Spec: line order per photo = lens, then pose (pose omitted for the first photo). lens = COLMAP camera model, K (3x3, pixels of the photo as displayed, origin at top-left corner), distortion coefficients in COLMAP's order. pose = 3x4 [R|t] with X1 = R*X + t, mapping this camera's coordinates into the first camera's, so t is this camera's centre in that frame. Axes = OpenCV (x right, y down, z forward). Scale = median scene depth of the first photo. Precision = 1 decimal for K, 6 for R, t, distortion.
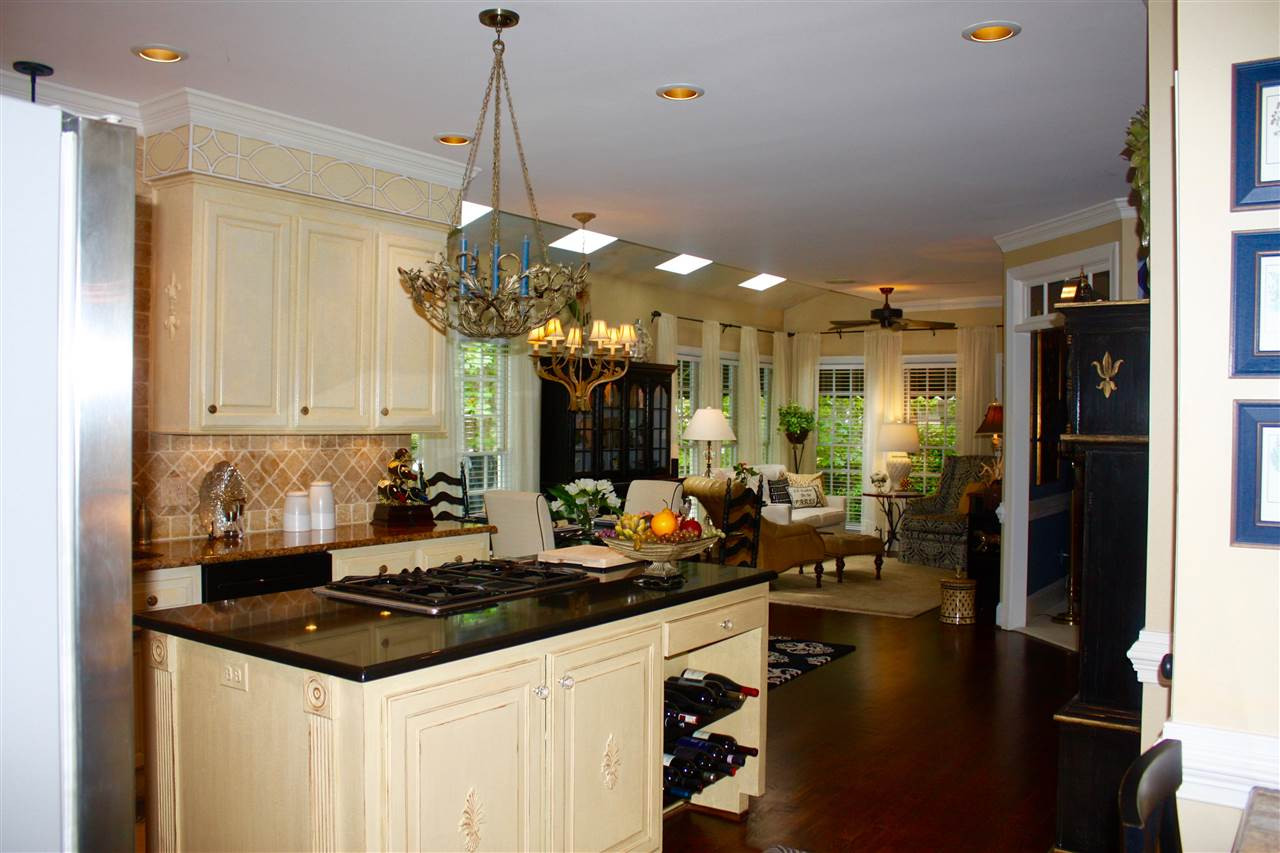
lens RADIAL K [[1070.6, 0, 629.6], [0, 1070.6, 428.7], [0, 0, 1]] dist [-0.162184, 0.137981]
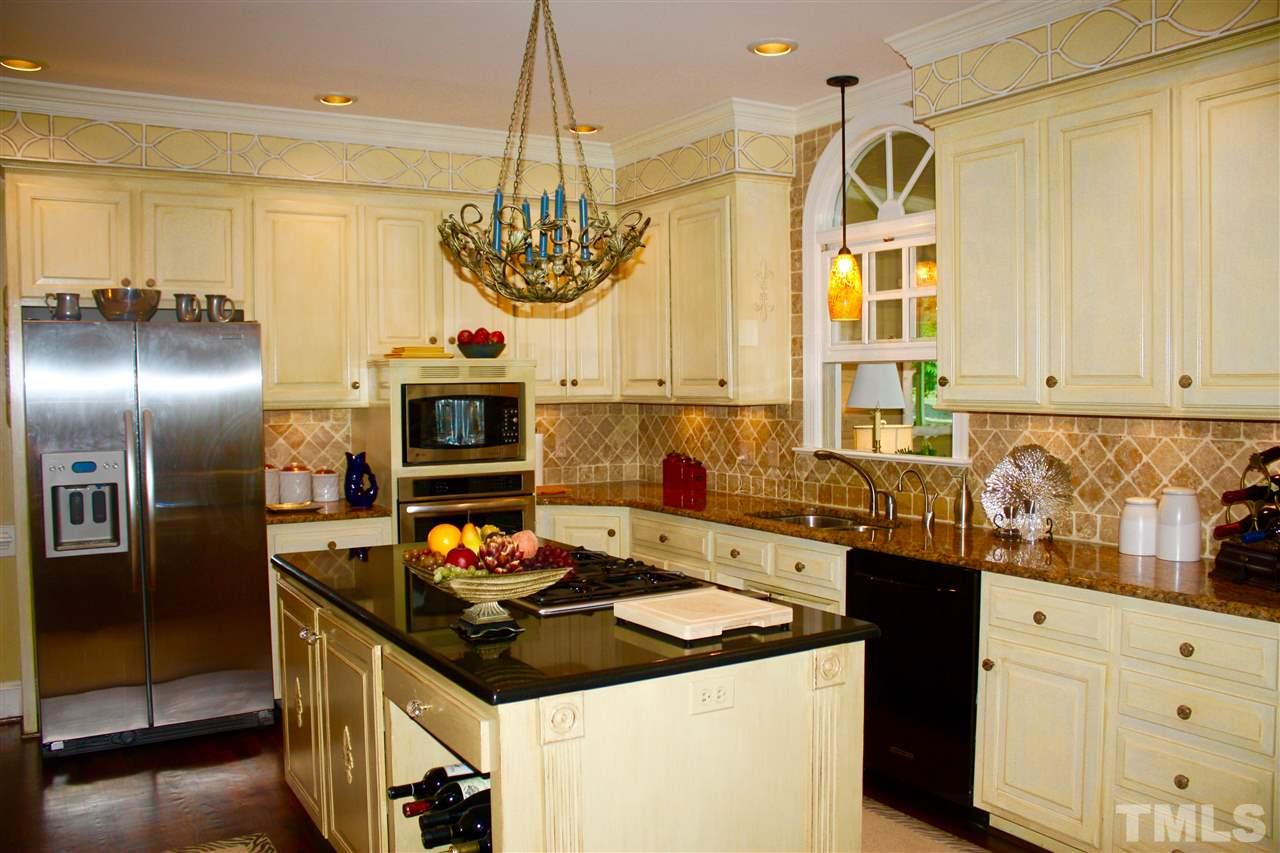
lens RADIAL K [[1070.6, 0, 640.9], [0, 1070.6, 426.7], [0, 0, 1]] dist [-0.162184, 0.137981]
pose [[-0.408360, 0.036460, -0.912093, 0.446875], [0.001090, 0.999221, 0.039455, -0.014418], [0.912820, 0.015118, -0.408081, 0.988581]]
